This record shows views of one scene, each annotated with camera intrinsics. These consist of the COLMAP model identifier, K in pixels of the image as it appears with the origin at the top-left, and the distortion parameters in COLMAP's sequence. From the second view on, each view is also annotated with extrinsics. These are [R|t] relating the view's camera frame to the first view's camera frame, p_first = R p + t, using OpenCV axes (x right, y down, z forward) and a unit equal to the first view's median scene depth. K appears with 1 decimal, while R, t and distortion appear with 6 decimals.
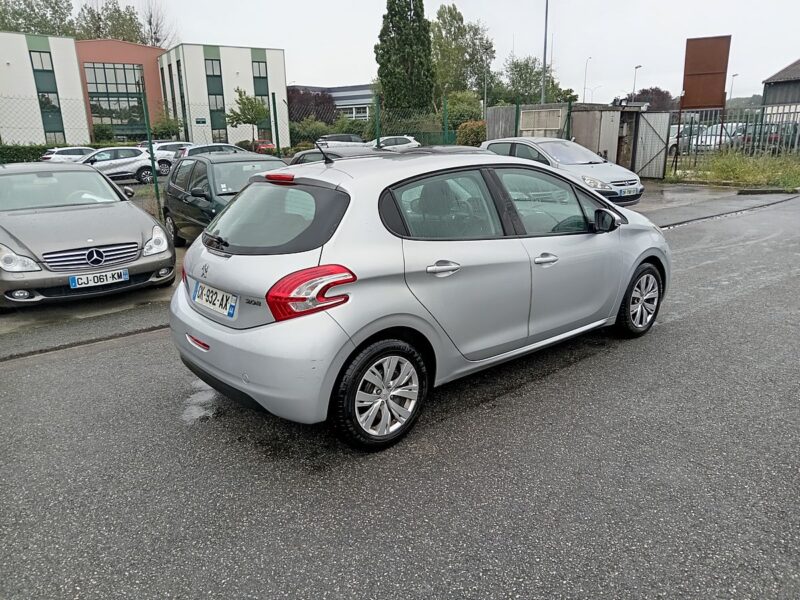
lens RADIAL K [[590.5, 0, 397.0], [0, 590.5, 298.1], [0, 0, 1]] dist [0.036692, -0.080751]
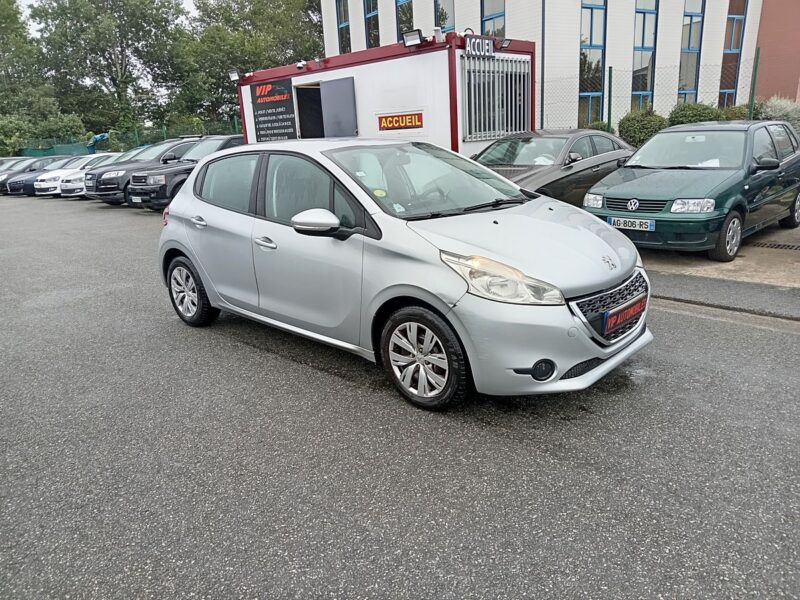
lens RADIAL K [[590.5, 0, 397.0], [0, 590.5, 298.1], [0, 0, 1]] dist [0.036692, -0.080751]
pose [[0.117741, 0.284094, -0.951540, 1.070763], [-0.213881, 0.942971, 0.255070, -0.238983], [0.969738, 0.173484, 0.171788, 0.861145]]
